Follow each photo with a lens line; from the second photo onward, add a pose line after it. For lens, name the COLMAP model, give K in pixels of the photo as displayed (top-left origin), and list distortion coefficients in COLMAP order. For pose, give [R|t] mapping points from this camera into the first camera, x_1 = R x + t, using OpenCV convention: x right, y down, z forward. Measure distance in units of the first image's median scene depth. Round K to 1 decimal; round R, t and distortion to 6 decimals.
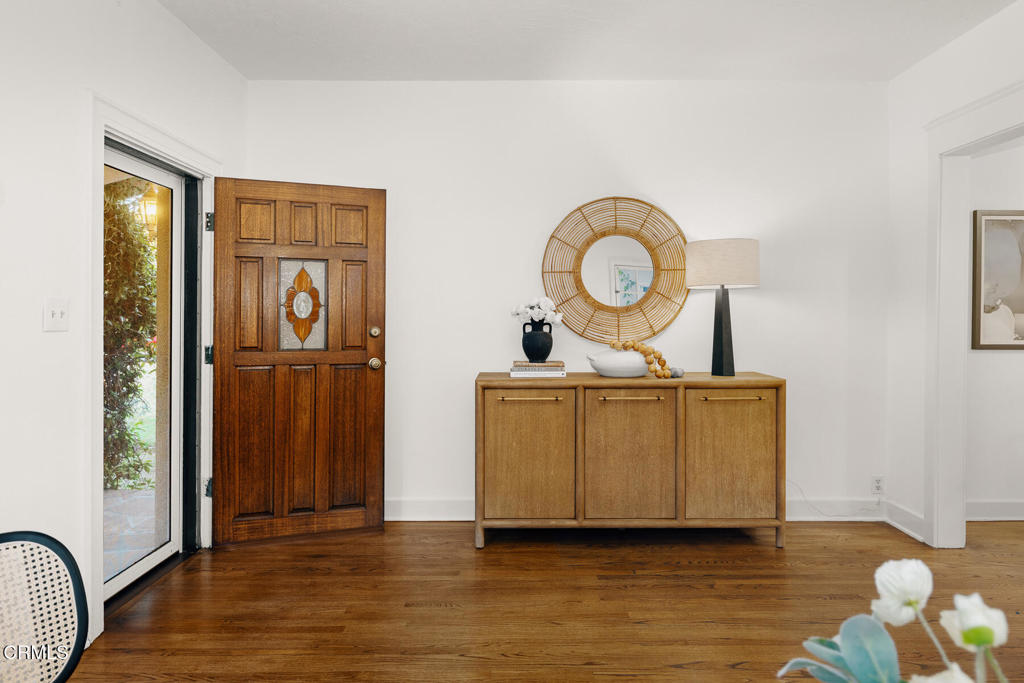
lens RADIAL K [[682.1, 0, 512.4], [0, 682.1, 341.7], [0, 0, 1]] dist [-0.001735, -0.000069]
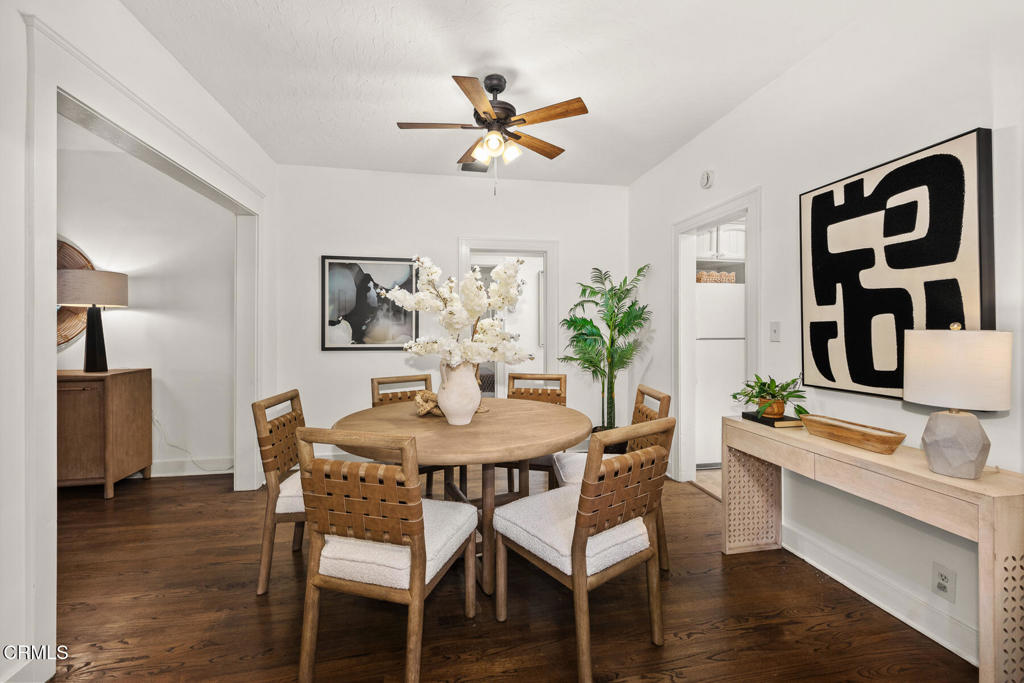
lens RADIAL K [[433.5, 0, 510.3], [0, 433.5, 336.5], [0, 0, 1]] dist [-0.001100, -0.000110]
pose [[0.986122, -0.000545, 0.166020, 0.969240], [0.003594, 0.999830, -0.018066, -0.001094], [-0.165982, 0.018412, 0.985957, 0.019722]]
